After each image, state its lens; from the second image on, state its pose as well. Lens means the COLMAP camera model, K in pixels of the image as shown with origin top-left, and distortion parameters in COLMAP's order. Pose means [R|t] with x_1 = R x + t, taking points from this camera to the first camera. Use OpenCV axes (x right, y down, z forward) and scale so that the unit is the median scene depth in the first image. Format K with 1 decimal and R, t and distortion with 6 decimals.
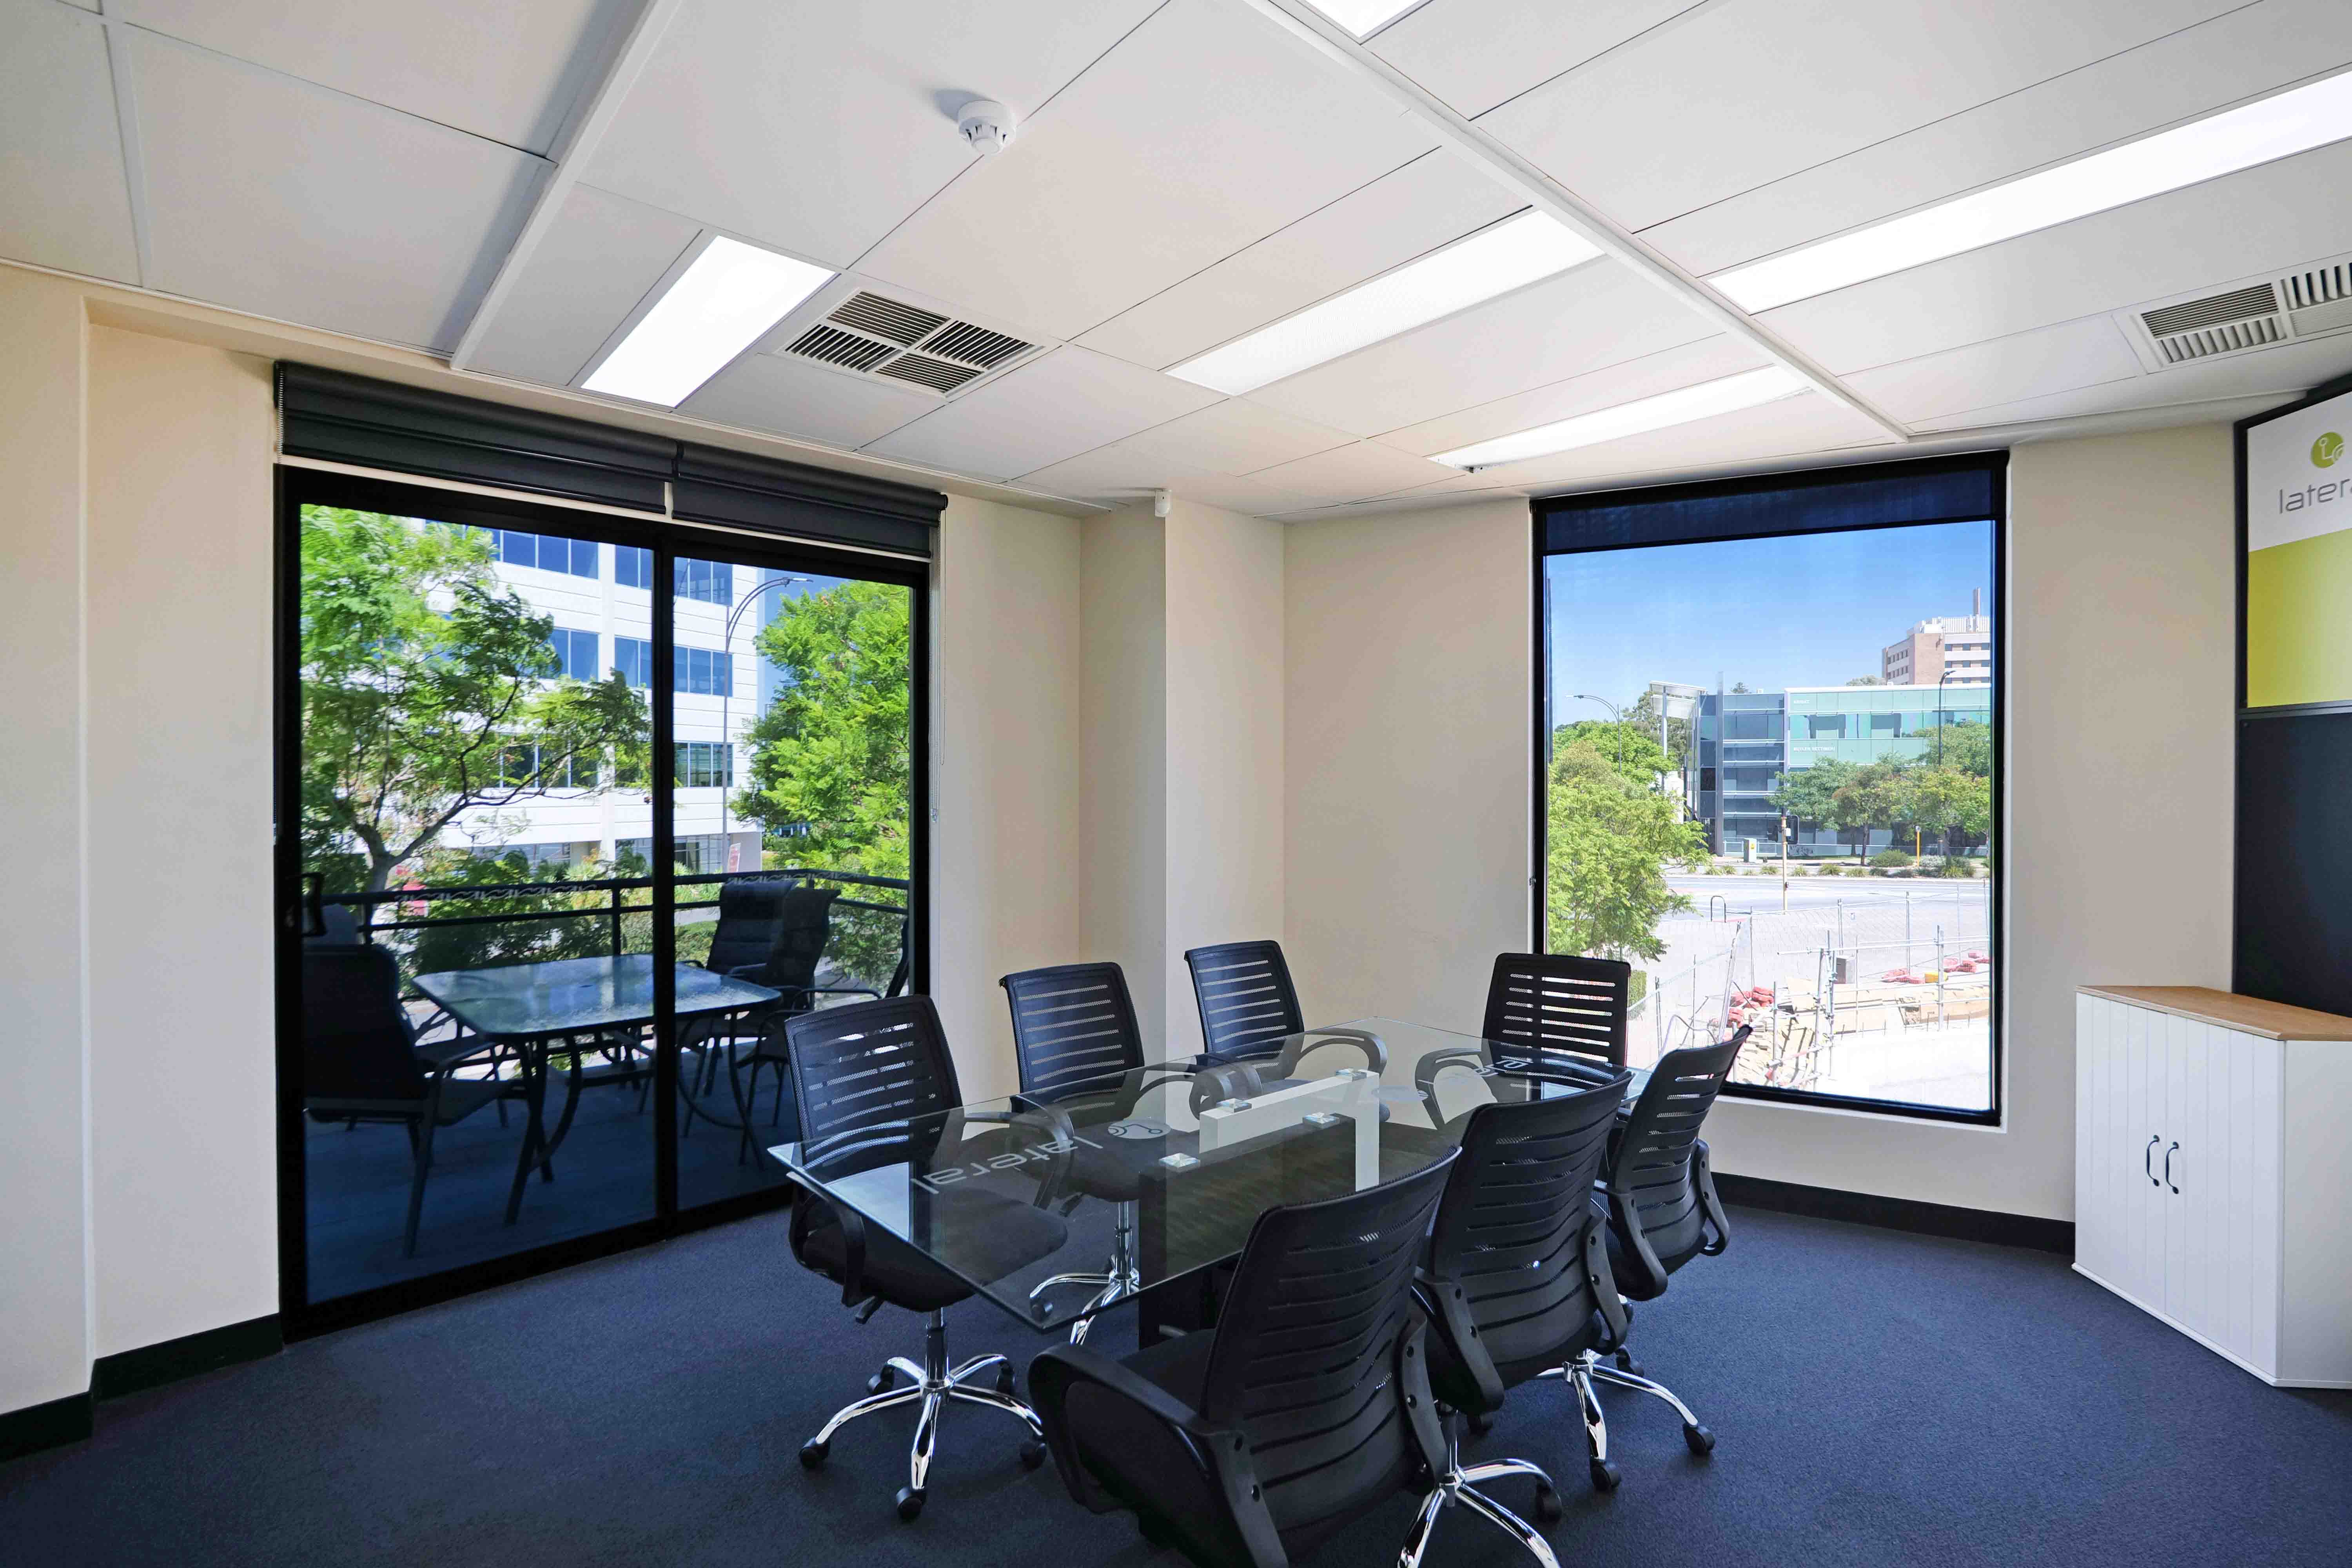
lens RADIAL K [[1136.8, 0, 1209.9], [0, 1136.8, 779.7], [0, 0, 1]] dist [-0.001543, 0.000003]
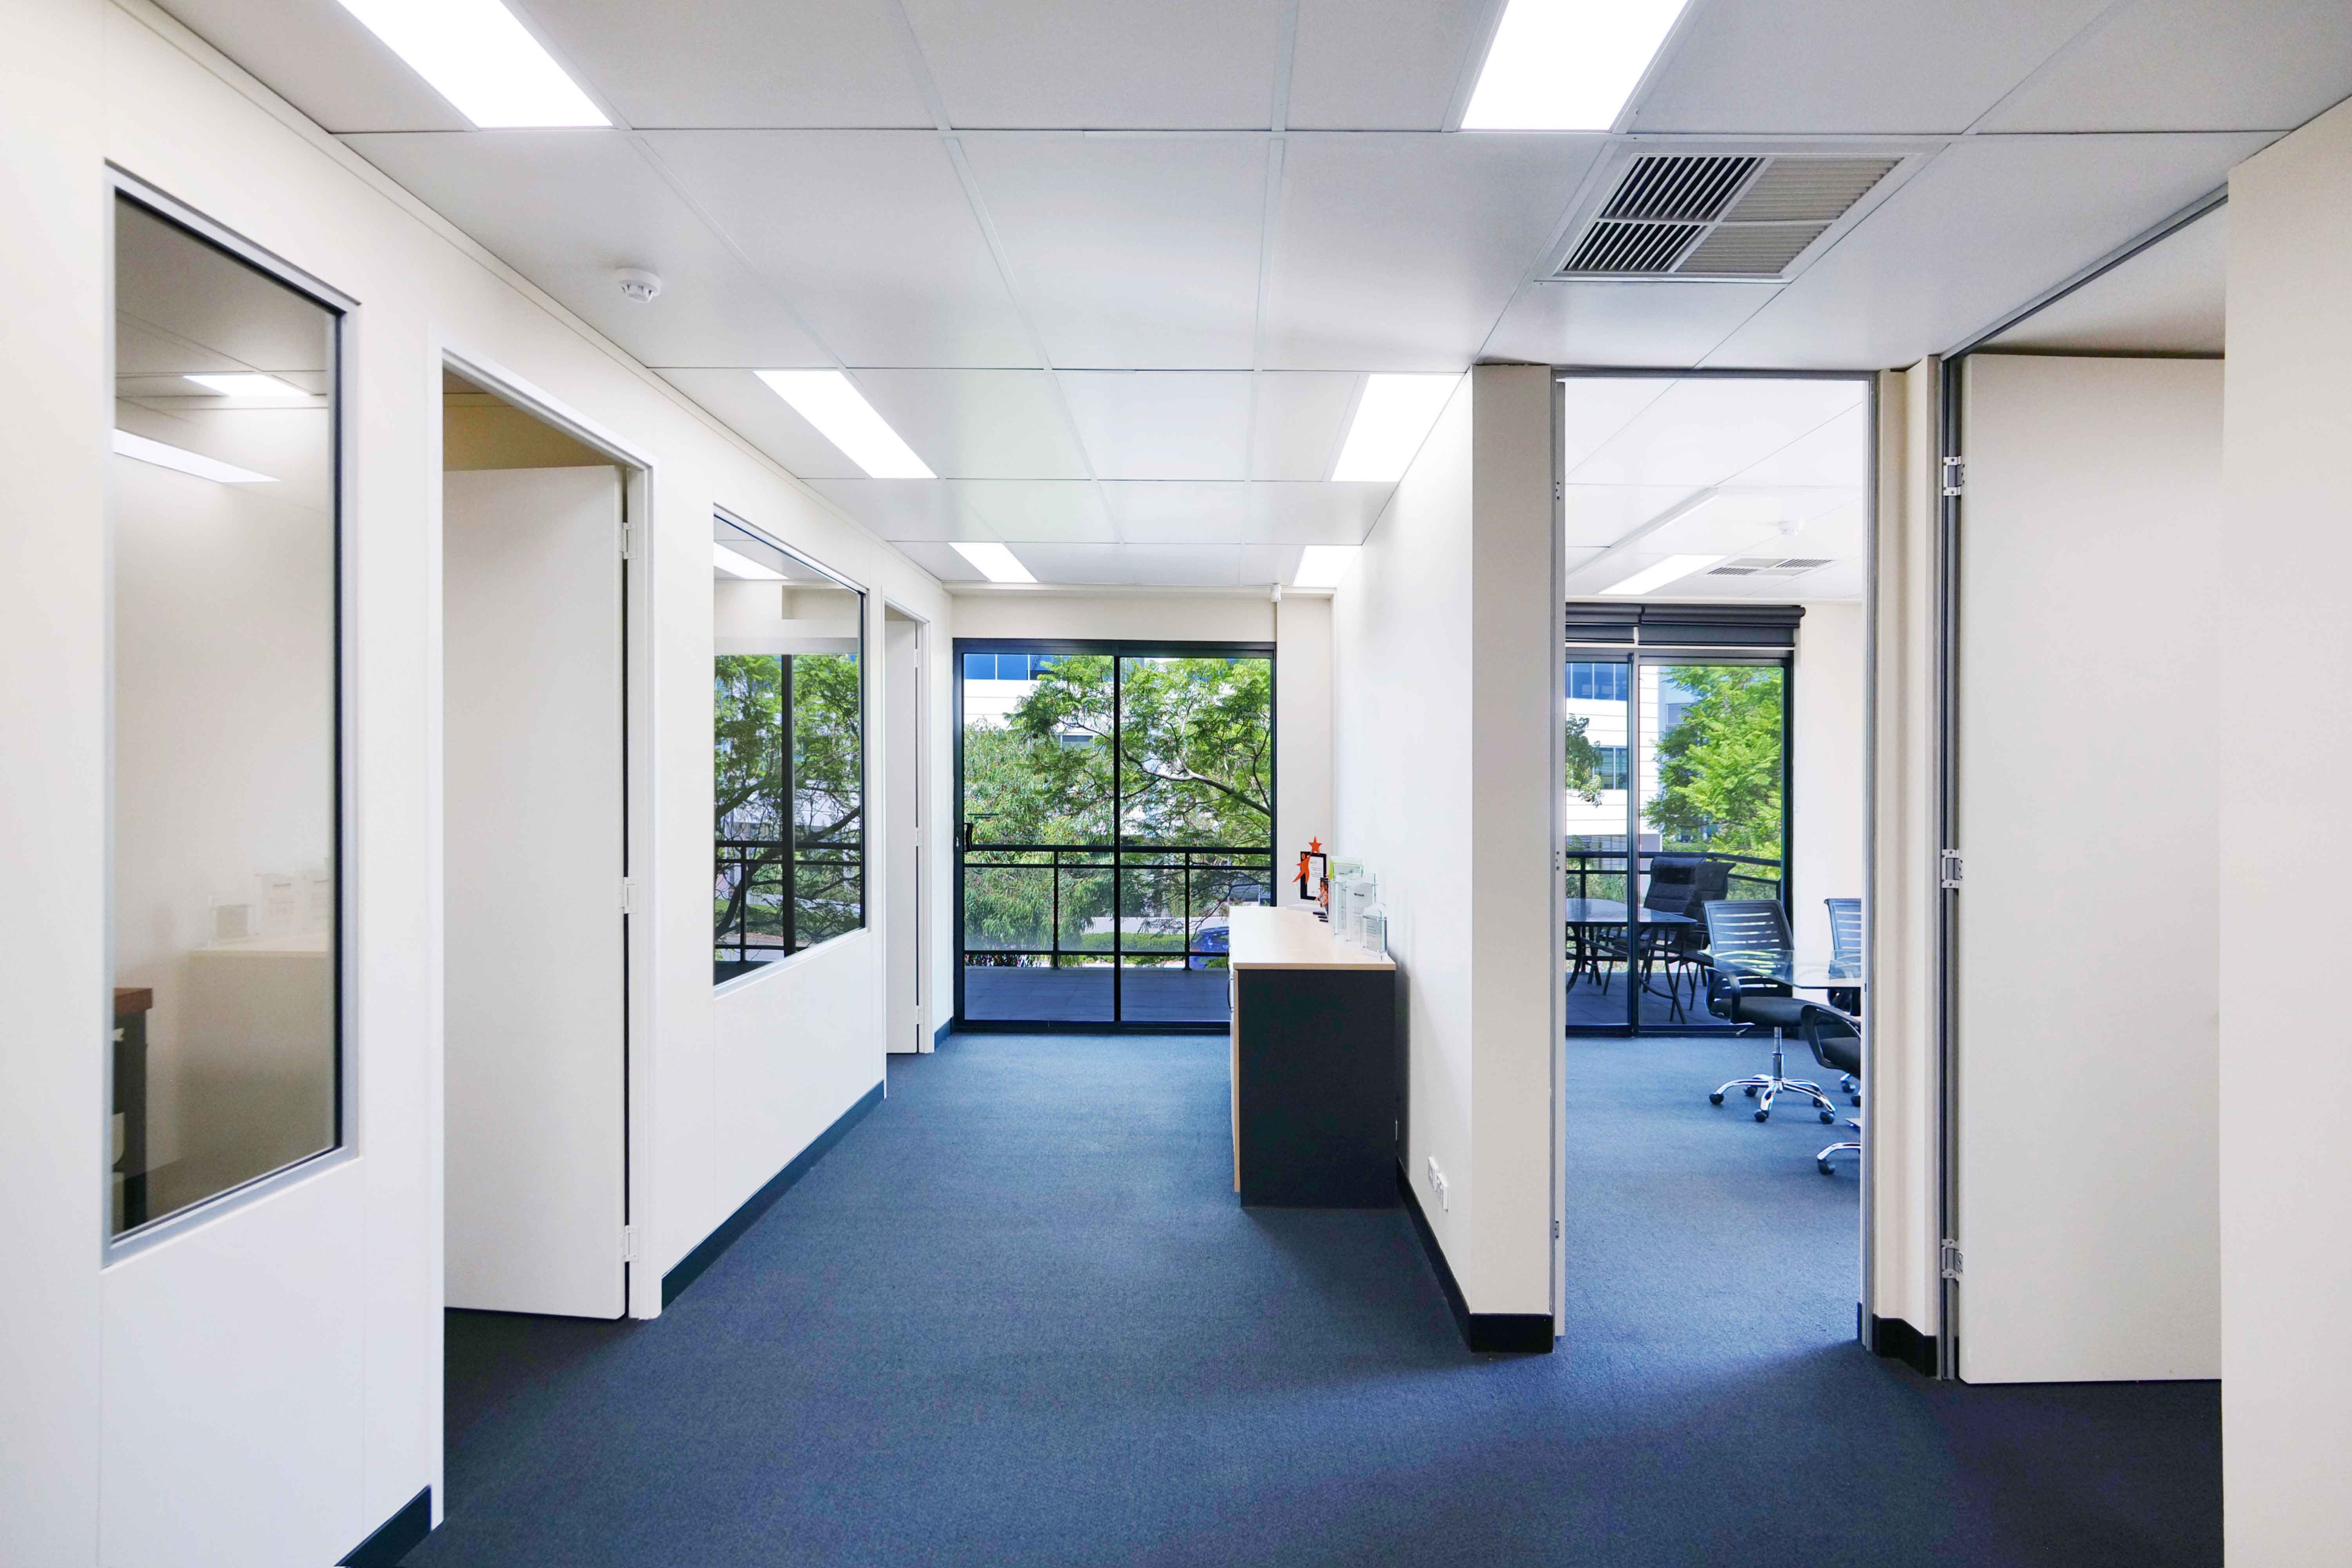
lens RADIAL K [[1136.8, 0, 1209.9], [0, 1136.8, 779.7], [0, 0, 1]] dist [-0.001543, 0.000003]
pose [[0.726226, 0.000583, -0.687456, 0.286058], [-0.002604, 0.999995, -0.001903, -0.006927], [0.687451, 0.003172, 0.726223, -0.804740]]
